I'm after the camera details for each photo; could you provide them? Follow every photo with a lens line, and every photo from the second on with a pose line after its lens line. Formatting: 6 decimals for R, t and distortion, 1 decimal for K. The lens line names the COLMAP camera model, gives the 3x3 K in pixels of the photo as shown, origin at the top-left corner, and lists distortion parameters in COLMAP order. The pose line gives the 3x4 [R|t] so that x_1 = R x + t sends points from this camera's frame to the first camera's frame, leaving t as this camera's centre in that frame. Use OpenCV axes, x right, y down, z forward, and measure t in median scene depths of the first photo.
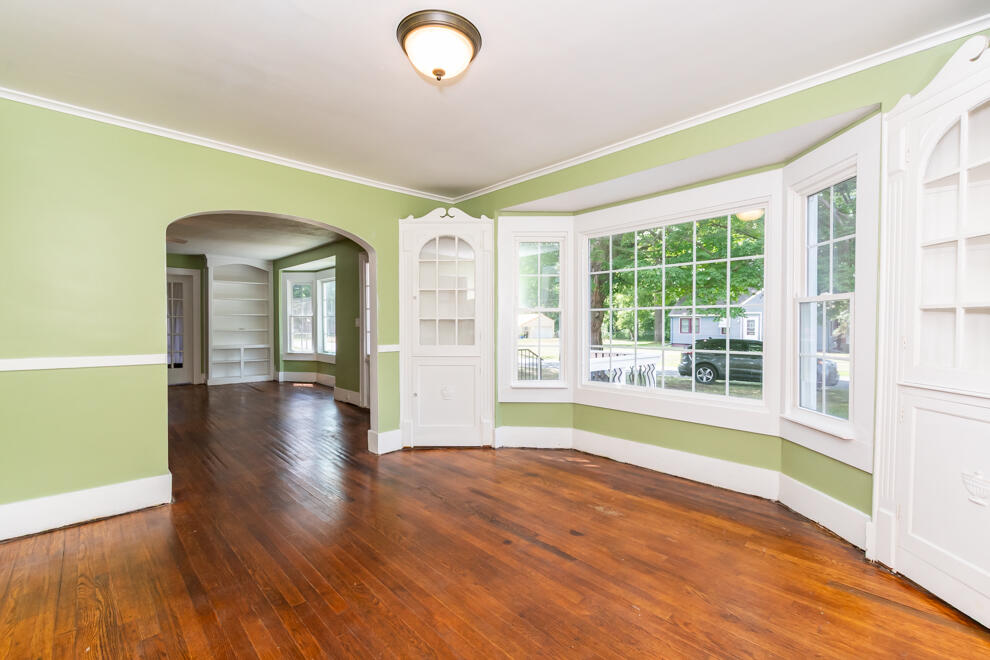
lens RADIAL K [[425.5, 0, 493.4], [0, 425.5, 330.4], [0, 0, 1]] dist [-0.002655, -0.000545]
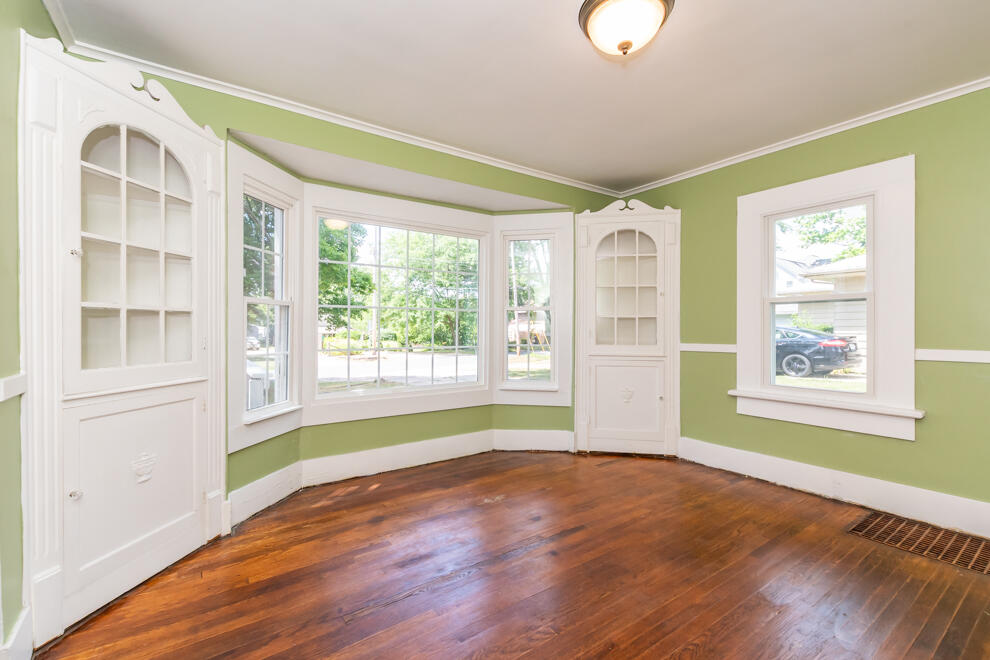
lens RADIAL K [[425.5, 0, 493.4], [0, 425.5, 330.4], [0, 0, 1]] dist [-0.002655, -0.000545]
pose [[0.155677, -0.006775, 0.987785, -0.678088], [0.010091, 0.999935, 0.005268, -0.003674], [-0.987756, 0.009147, 0.155735, 0.721169]]
